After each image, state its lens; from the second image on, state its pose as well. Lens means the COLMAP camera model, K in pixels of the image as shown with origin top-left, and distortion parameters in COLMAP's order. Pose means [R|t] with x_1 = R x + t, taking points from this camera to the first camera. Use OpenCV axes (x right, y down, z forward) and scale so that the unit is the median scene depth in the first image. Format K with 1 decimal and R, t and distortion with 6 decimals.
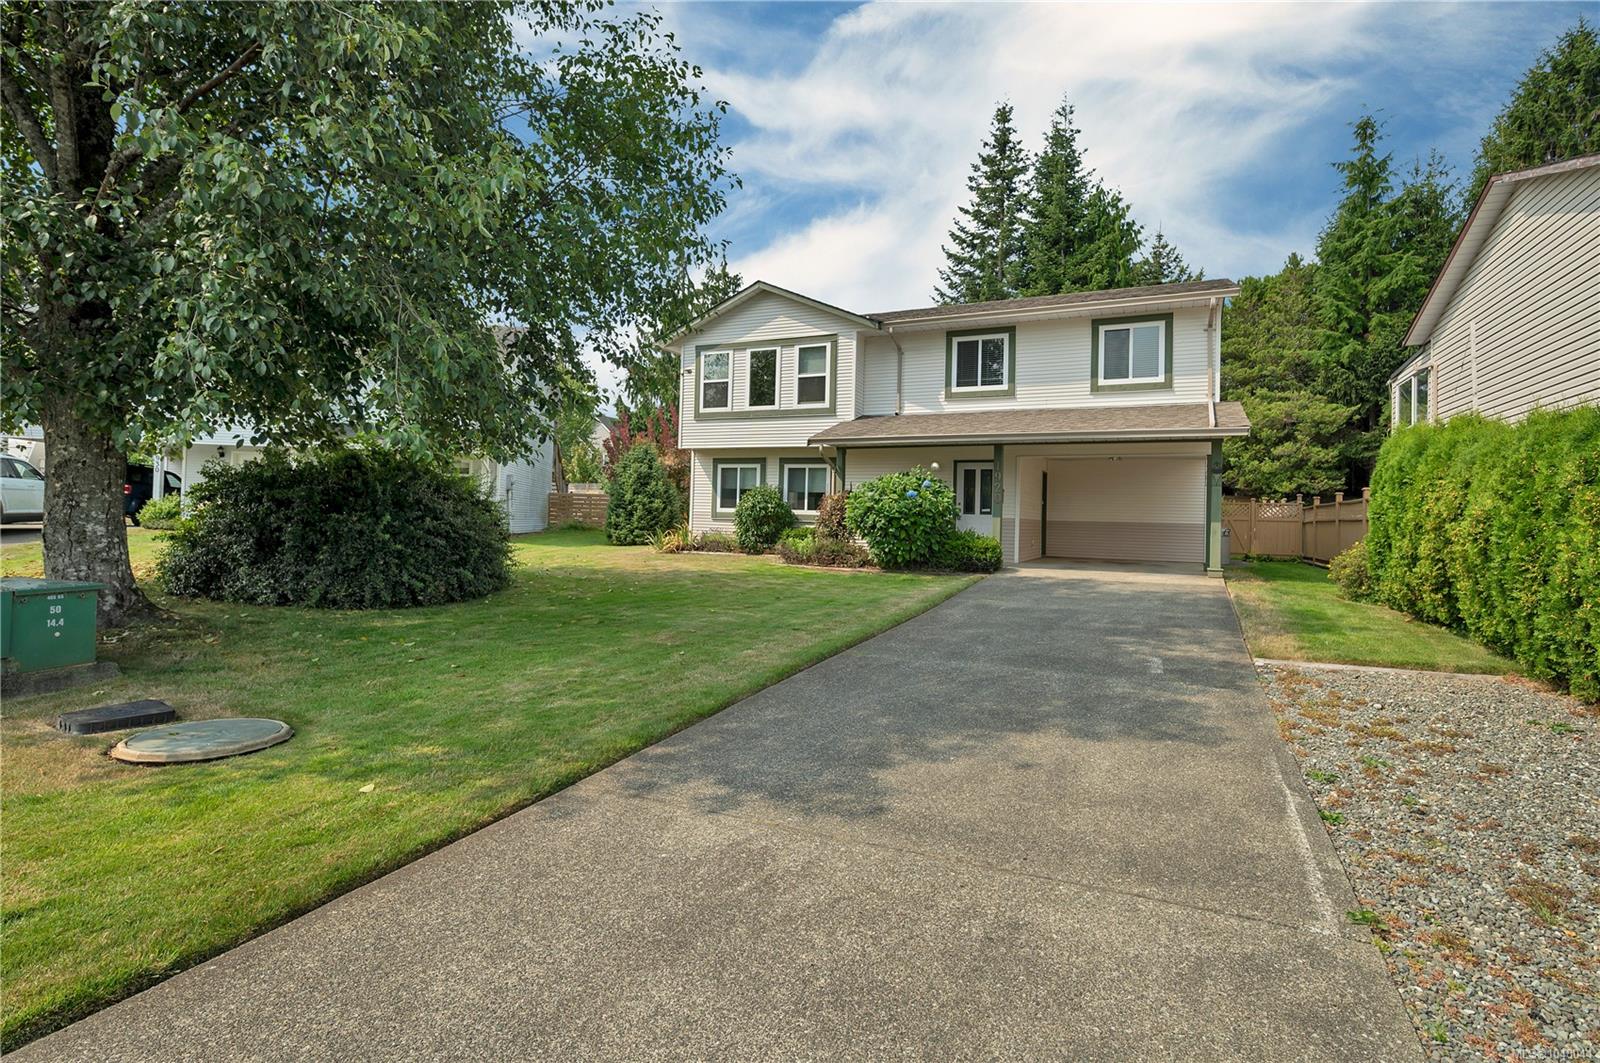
lens RADIAL K [[754.6, 0, 798.3], [0, 754.6, 518.7], [0, 0, 1]] dist [-0.000660, -0.000434]
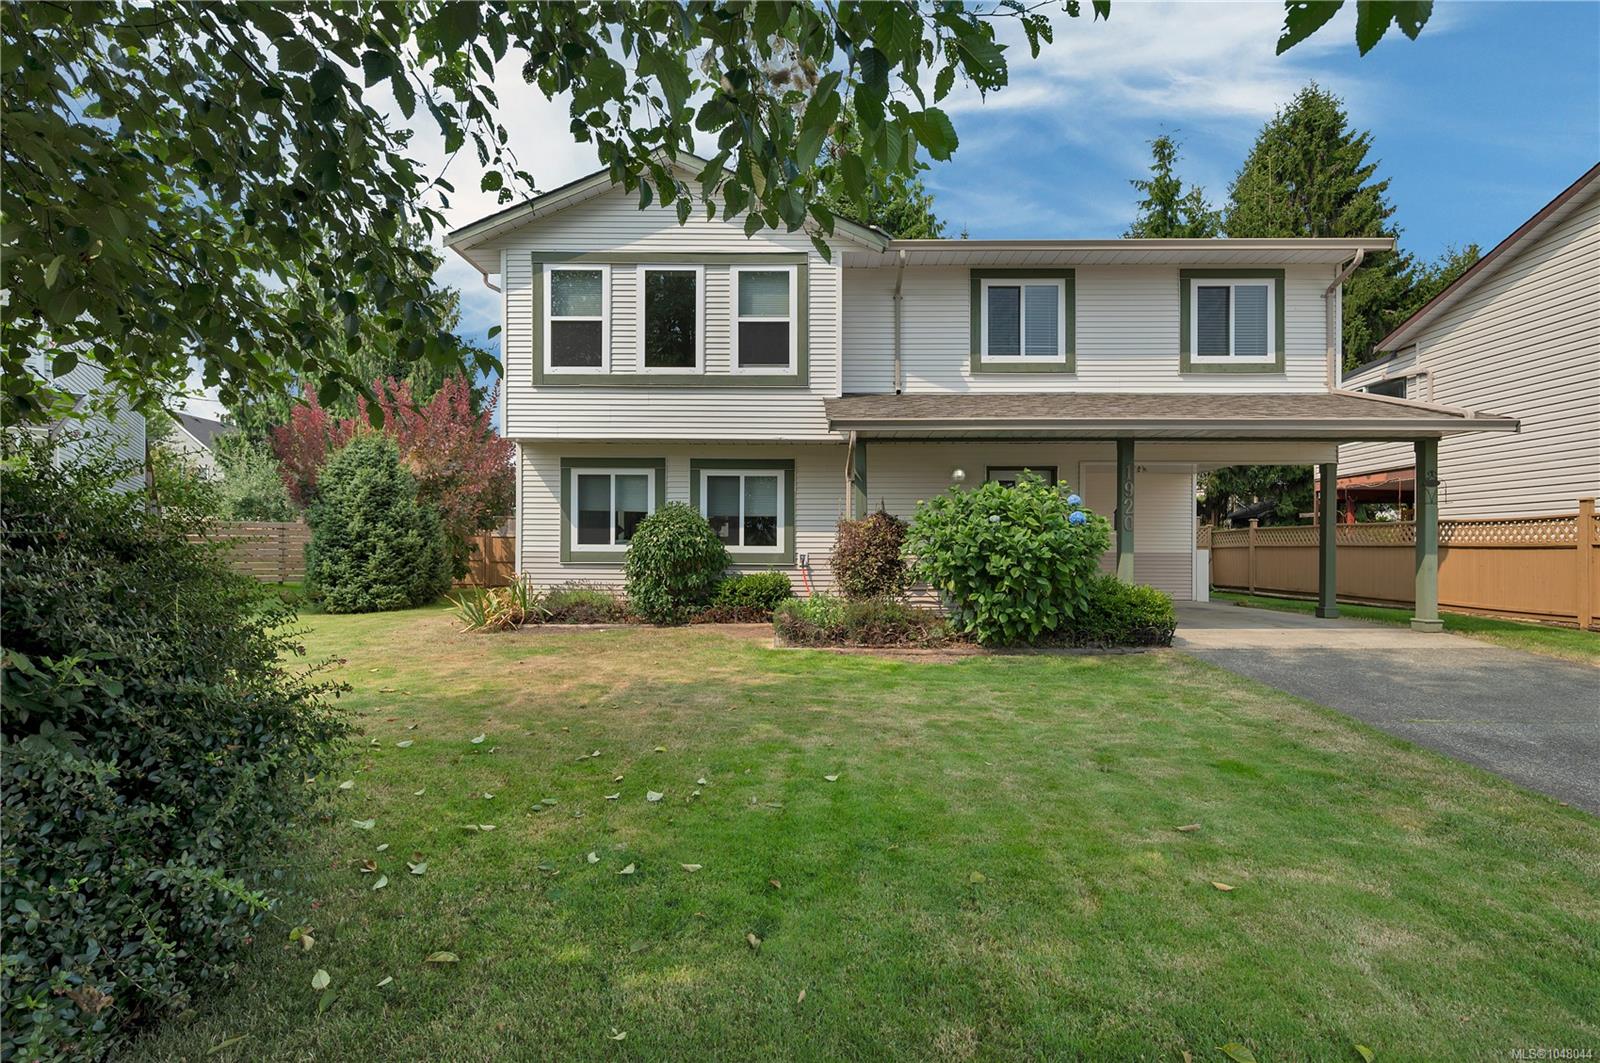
lens RADIAL K [[783.5, 0, 797.9], [0, 783.5, 562.6], [0, 0, 1]] dist [-0.002319, 0.000098]
pose [[0.906713, -0.029928, 0.420684, -0.217407], [0.020319, 0.999421, 0.027307, -0.014137], [-0.421258, -0.016212, 0.906796, 0.413409]]
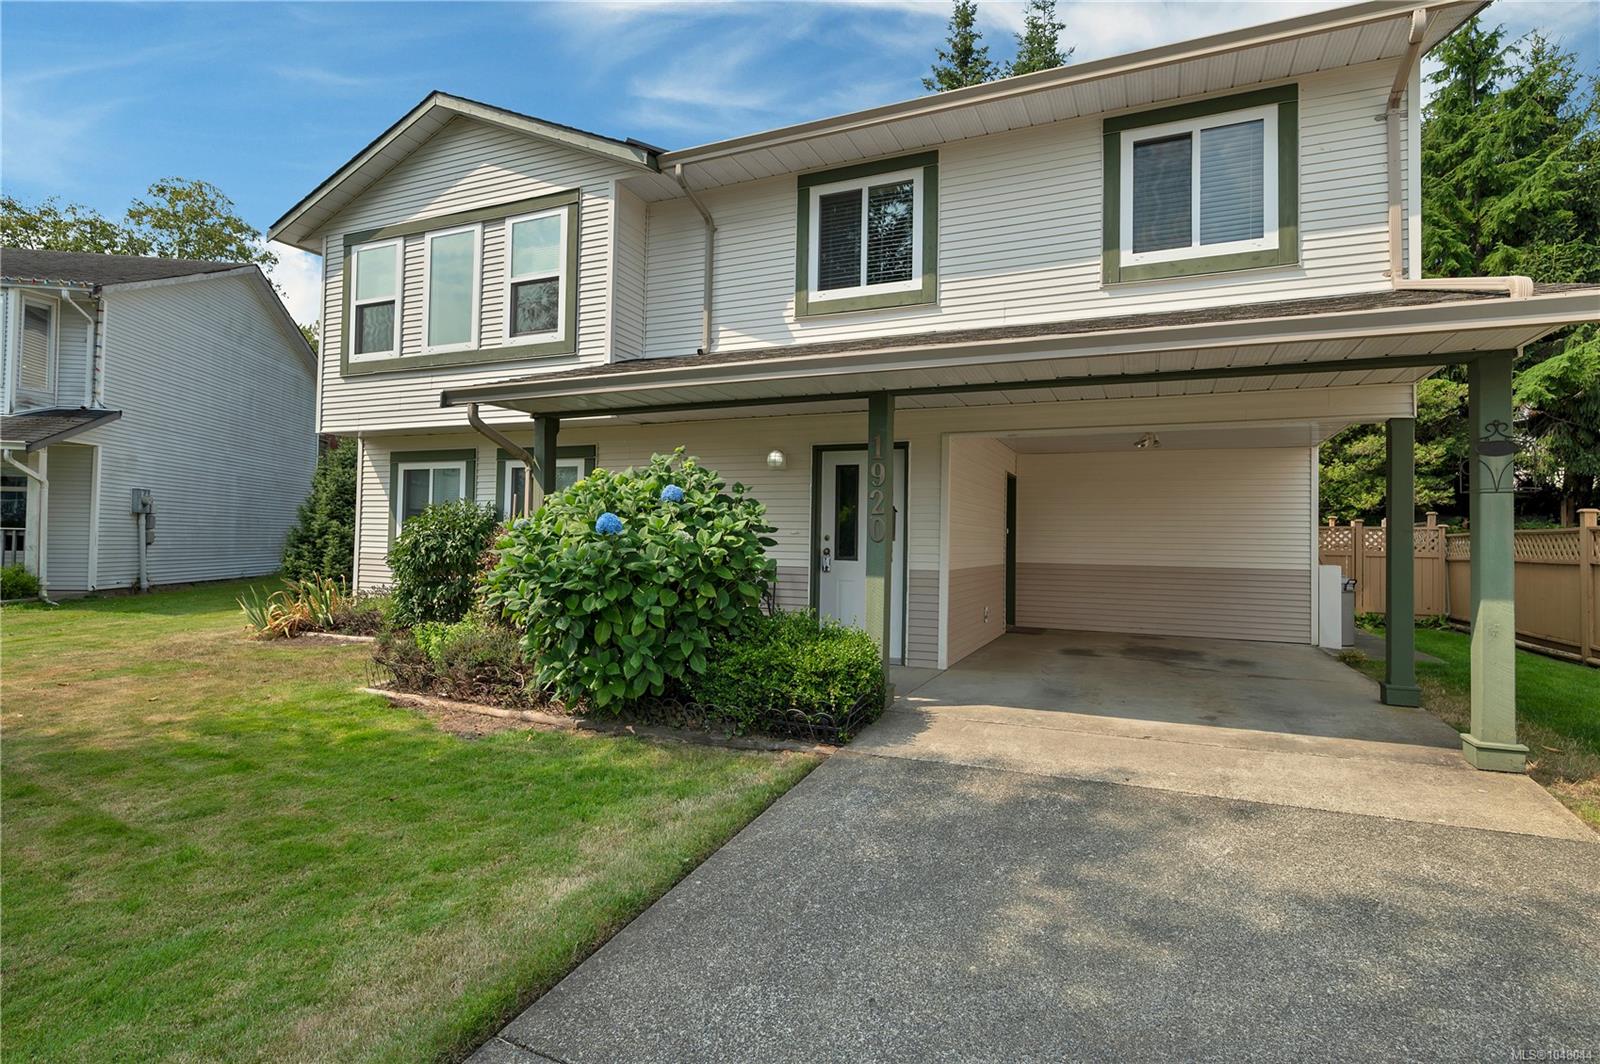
lens RADIAL K [[784.3, 0, 800.0], [0, 784.3, 532.0], [0, 0, 1]] dist [-0.001168, -0.000668]
pose [[0.999509, -0.007496, 0.030418, 0.168851], [0.007770, 0.999930, -0.008896, -0.018015], [-0.030349, 0.009128, 0.999498, 0.473672]]
